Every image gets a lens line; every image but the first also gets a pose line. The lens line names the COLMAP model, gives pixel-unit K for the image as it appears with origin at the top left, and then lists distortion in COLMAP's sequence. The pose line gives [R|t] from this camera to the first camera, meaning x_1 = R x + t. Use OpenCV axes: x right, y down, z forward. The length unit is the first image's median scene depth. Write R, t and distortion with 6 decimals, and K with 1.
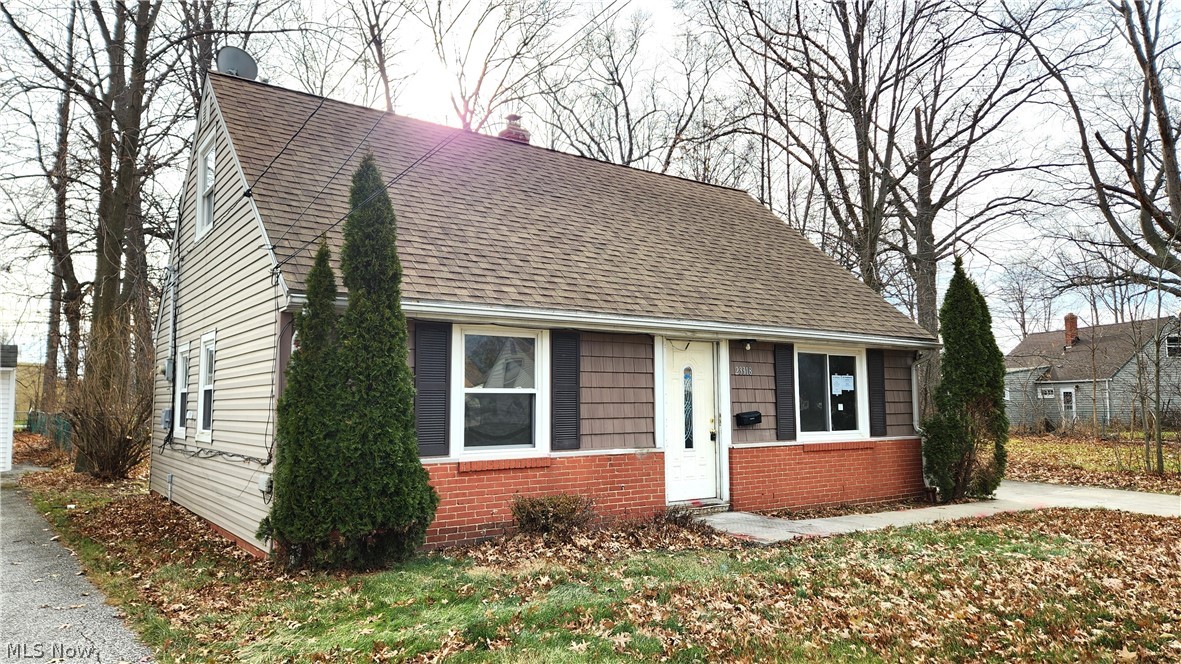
lens RADIAL K [[799.5, 0, 557.4], [0, 799.5, 332.0], [0, 0, 1]] dist [0.011564, 0.000203]
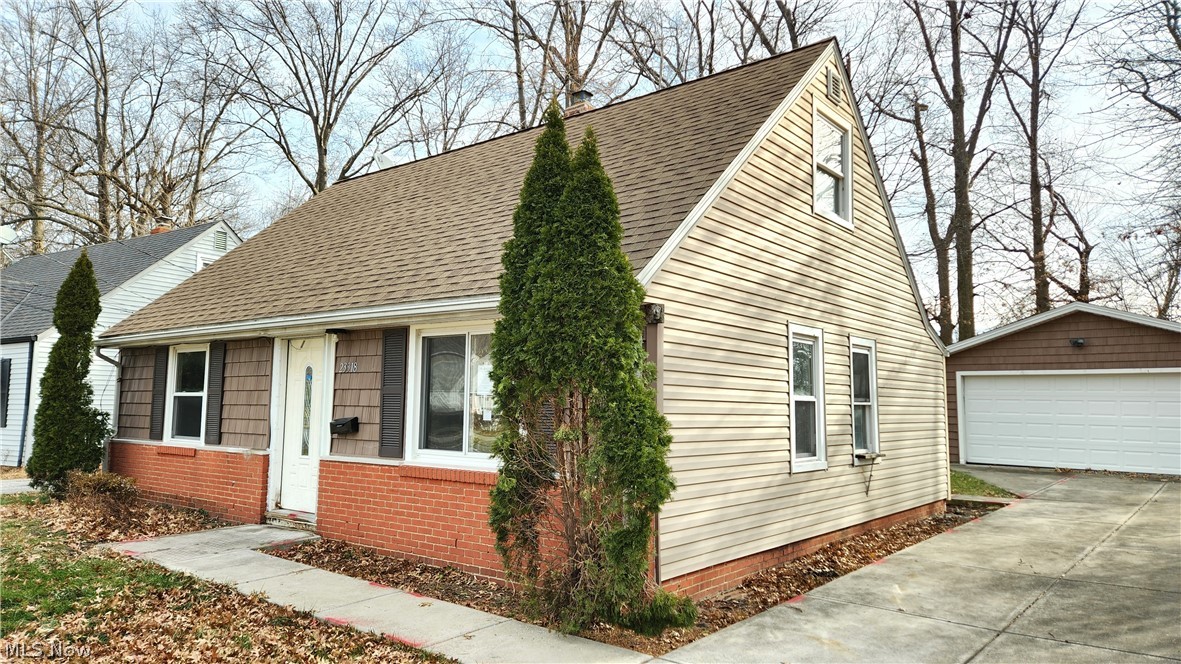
lens RADIAL K [[799.5, 0, 557.4], [0, 799.5, 332.0], [0, 0, 1]] dist [0.011564, 0.000203]
pose [[0.273860, -0.088267, -0.957711, 1.155509], [0.068536, 0.995039, -0.072109, 0.092249], [0.959325, -0.045890, 0.278551, 1.047118]]
